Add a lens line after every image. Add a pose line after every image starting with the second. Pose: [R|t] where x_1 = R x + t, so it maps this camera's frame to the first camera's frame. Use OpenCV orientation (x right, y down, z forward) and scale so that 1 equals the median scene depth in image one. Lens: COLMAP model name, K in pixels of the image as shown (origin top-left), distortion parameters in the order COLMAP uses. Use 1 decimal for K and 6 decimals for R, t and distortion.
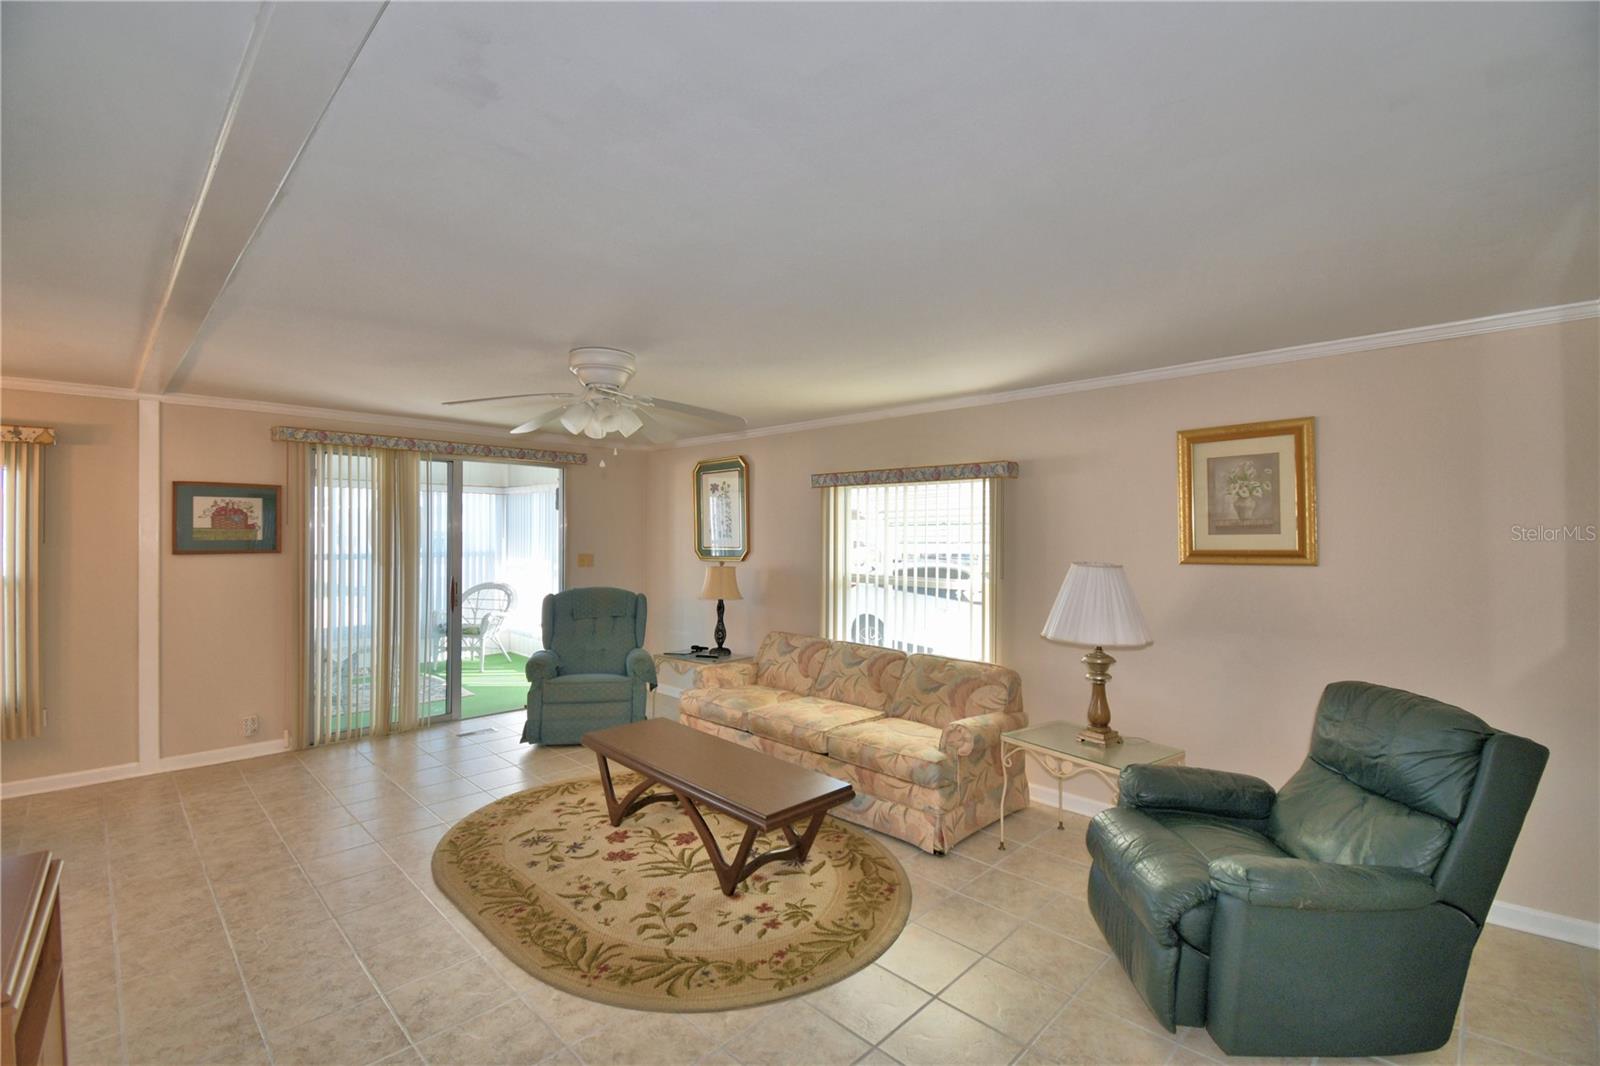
lens RADIAL K [[713.5, 0, 796.4], [0, 713.5, 529.4], [0, 0, 1]] dist [0.031669, -0.028836]
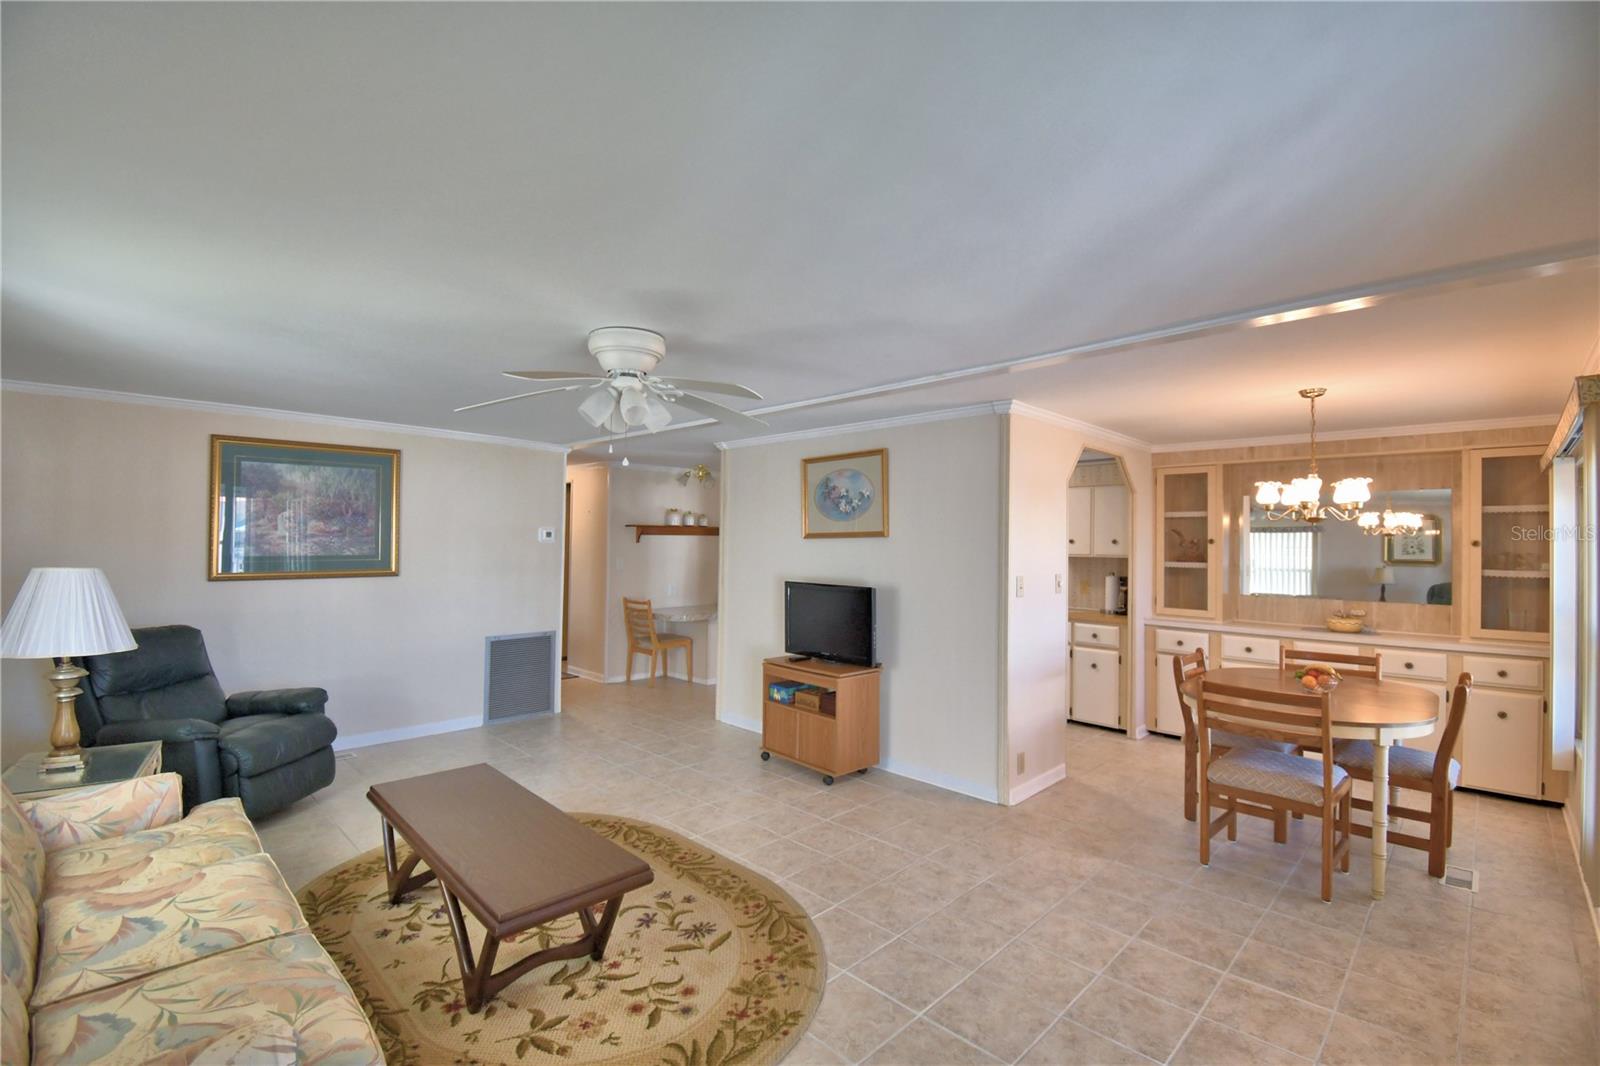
lens RADIAL K [[713.5, 0, 796.4], [0, 713.5, 529.4], [0, 0, 1]] dist [0.031669, -0.028836]
pose [[-0.999901, -0.013908, 0.002103, -0.481243], [-0.013951, 0.999662, -0.021945, 0.005848], [-0.001797, -0.021973, -0.999757, 1.861111]]
